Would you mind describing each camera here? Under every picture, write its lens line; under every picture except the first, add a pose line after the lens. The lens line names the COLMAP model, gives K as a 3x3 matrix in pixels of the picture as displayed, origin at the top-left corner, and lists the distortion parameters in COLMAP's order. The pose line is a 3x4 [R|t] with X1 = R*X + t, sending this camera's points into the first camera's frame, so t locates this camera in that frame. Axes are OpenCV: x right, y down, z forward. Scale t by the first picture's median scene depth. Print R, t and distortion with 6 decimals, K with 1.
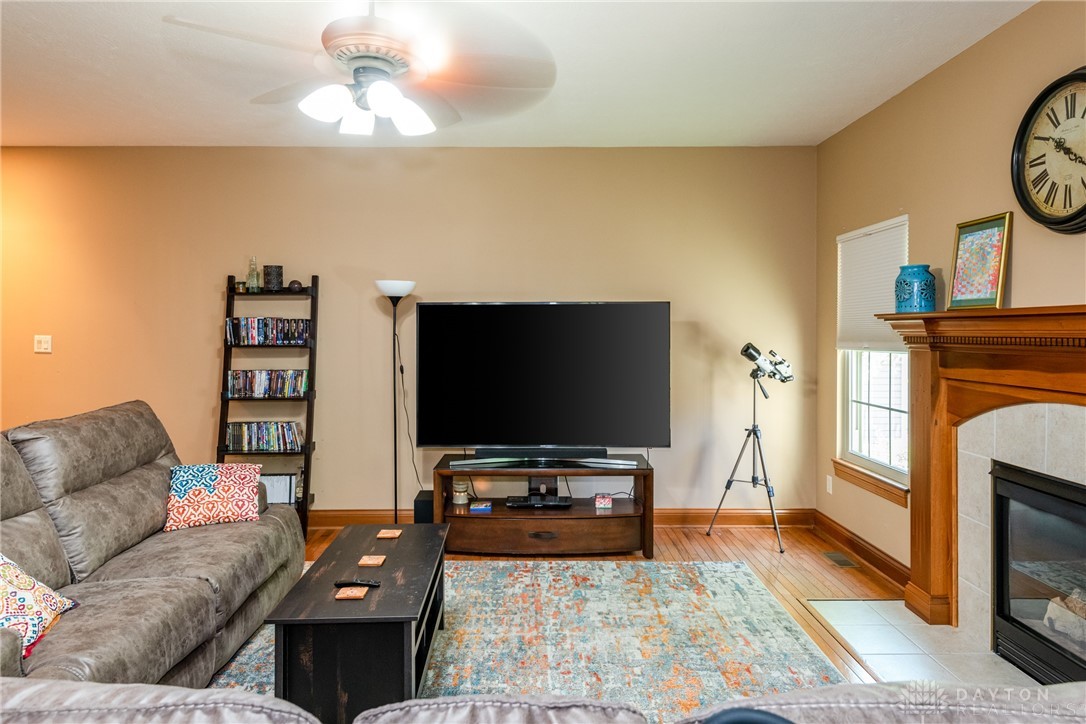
lens RADIAL K [[699.9, 0, 543.9], [0, 699.9, 340.0], [0, 0, 1]] dist [0.044750, -0.058777]
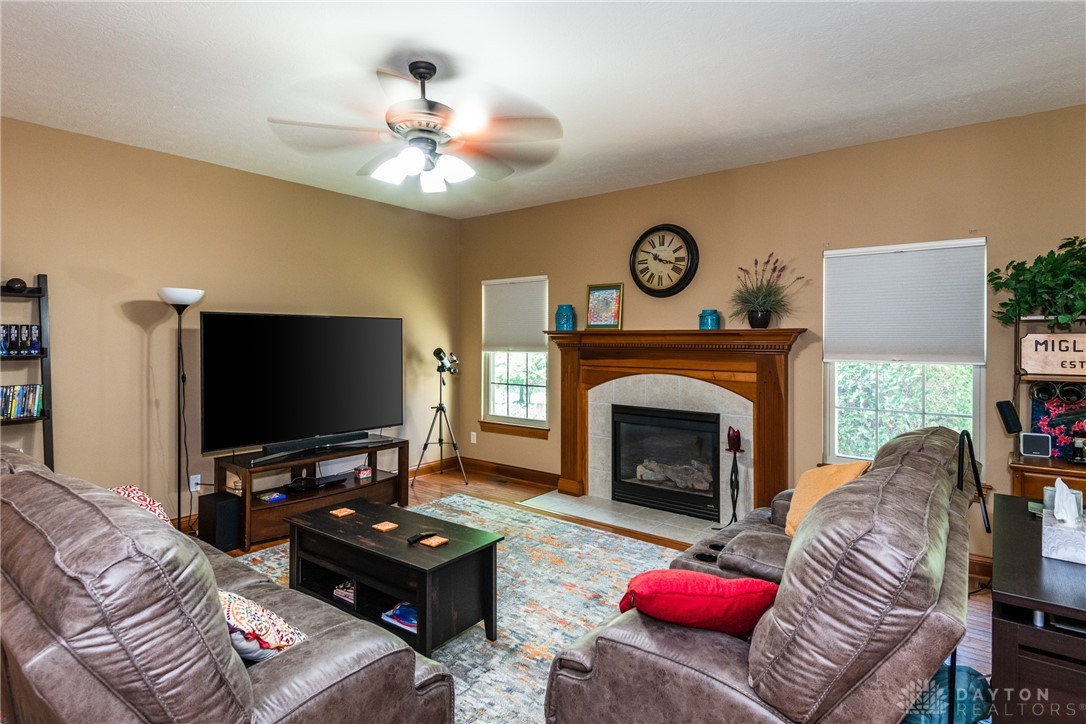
lens RADIAL K [[561.5, 0, 542.3], [0, 561.5, 339.0], [0, 0, 1]] dist [0.004067, 0.000099]
pose [[0.629650, 0.002654, 0.776874, -0.633002], [0.006393, 0.999943, -0.008598, -0.004114], [-0.776852, 0.010381, 0.629597, 0.122886]]
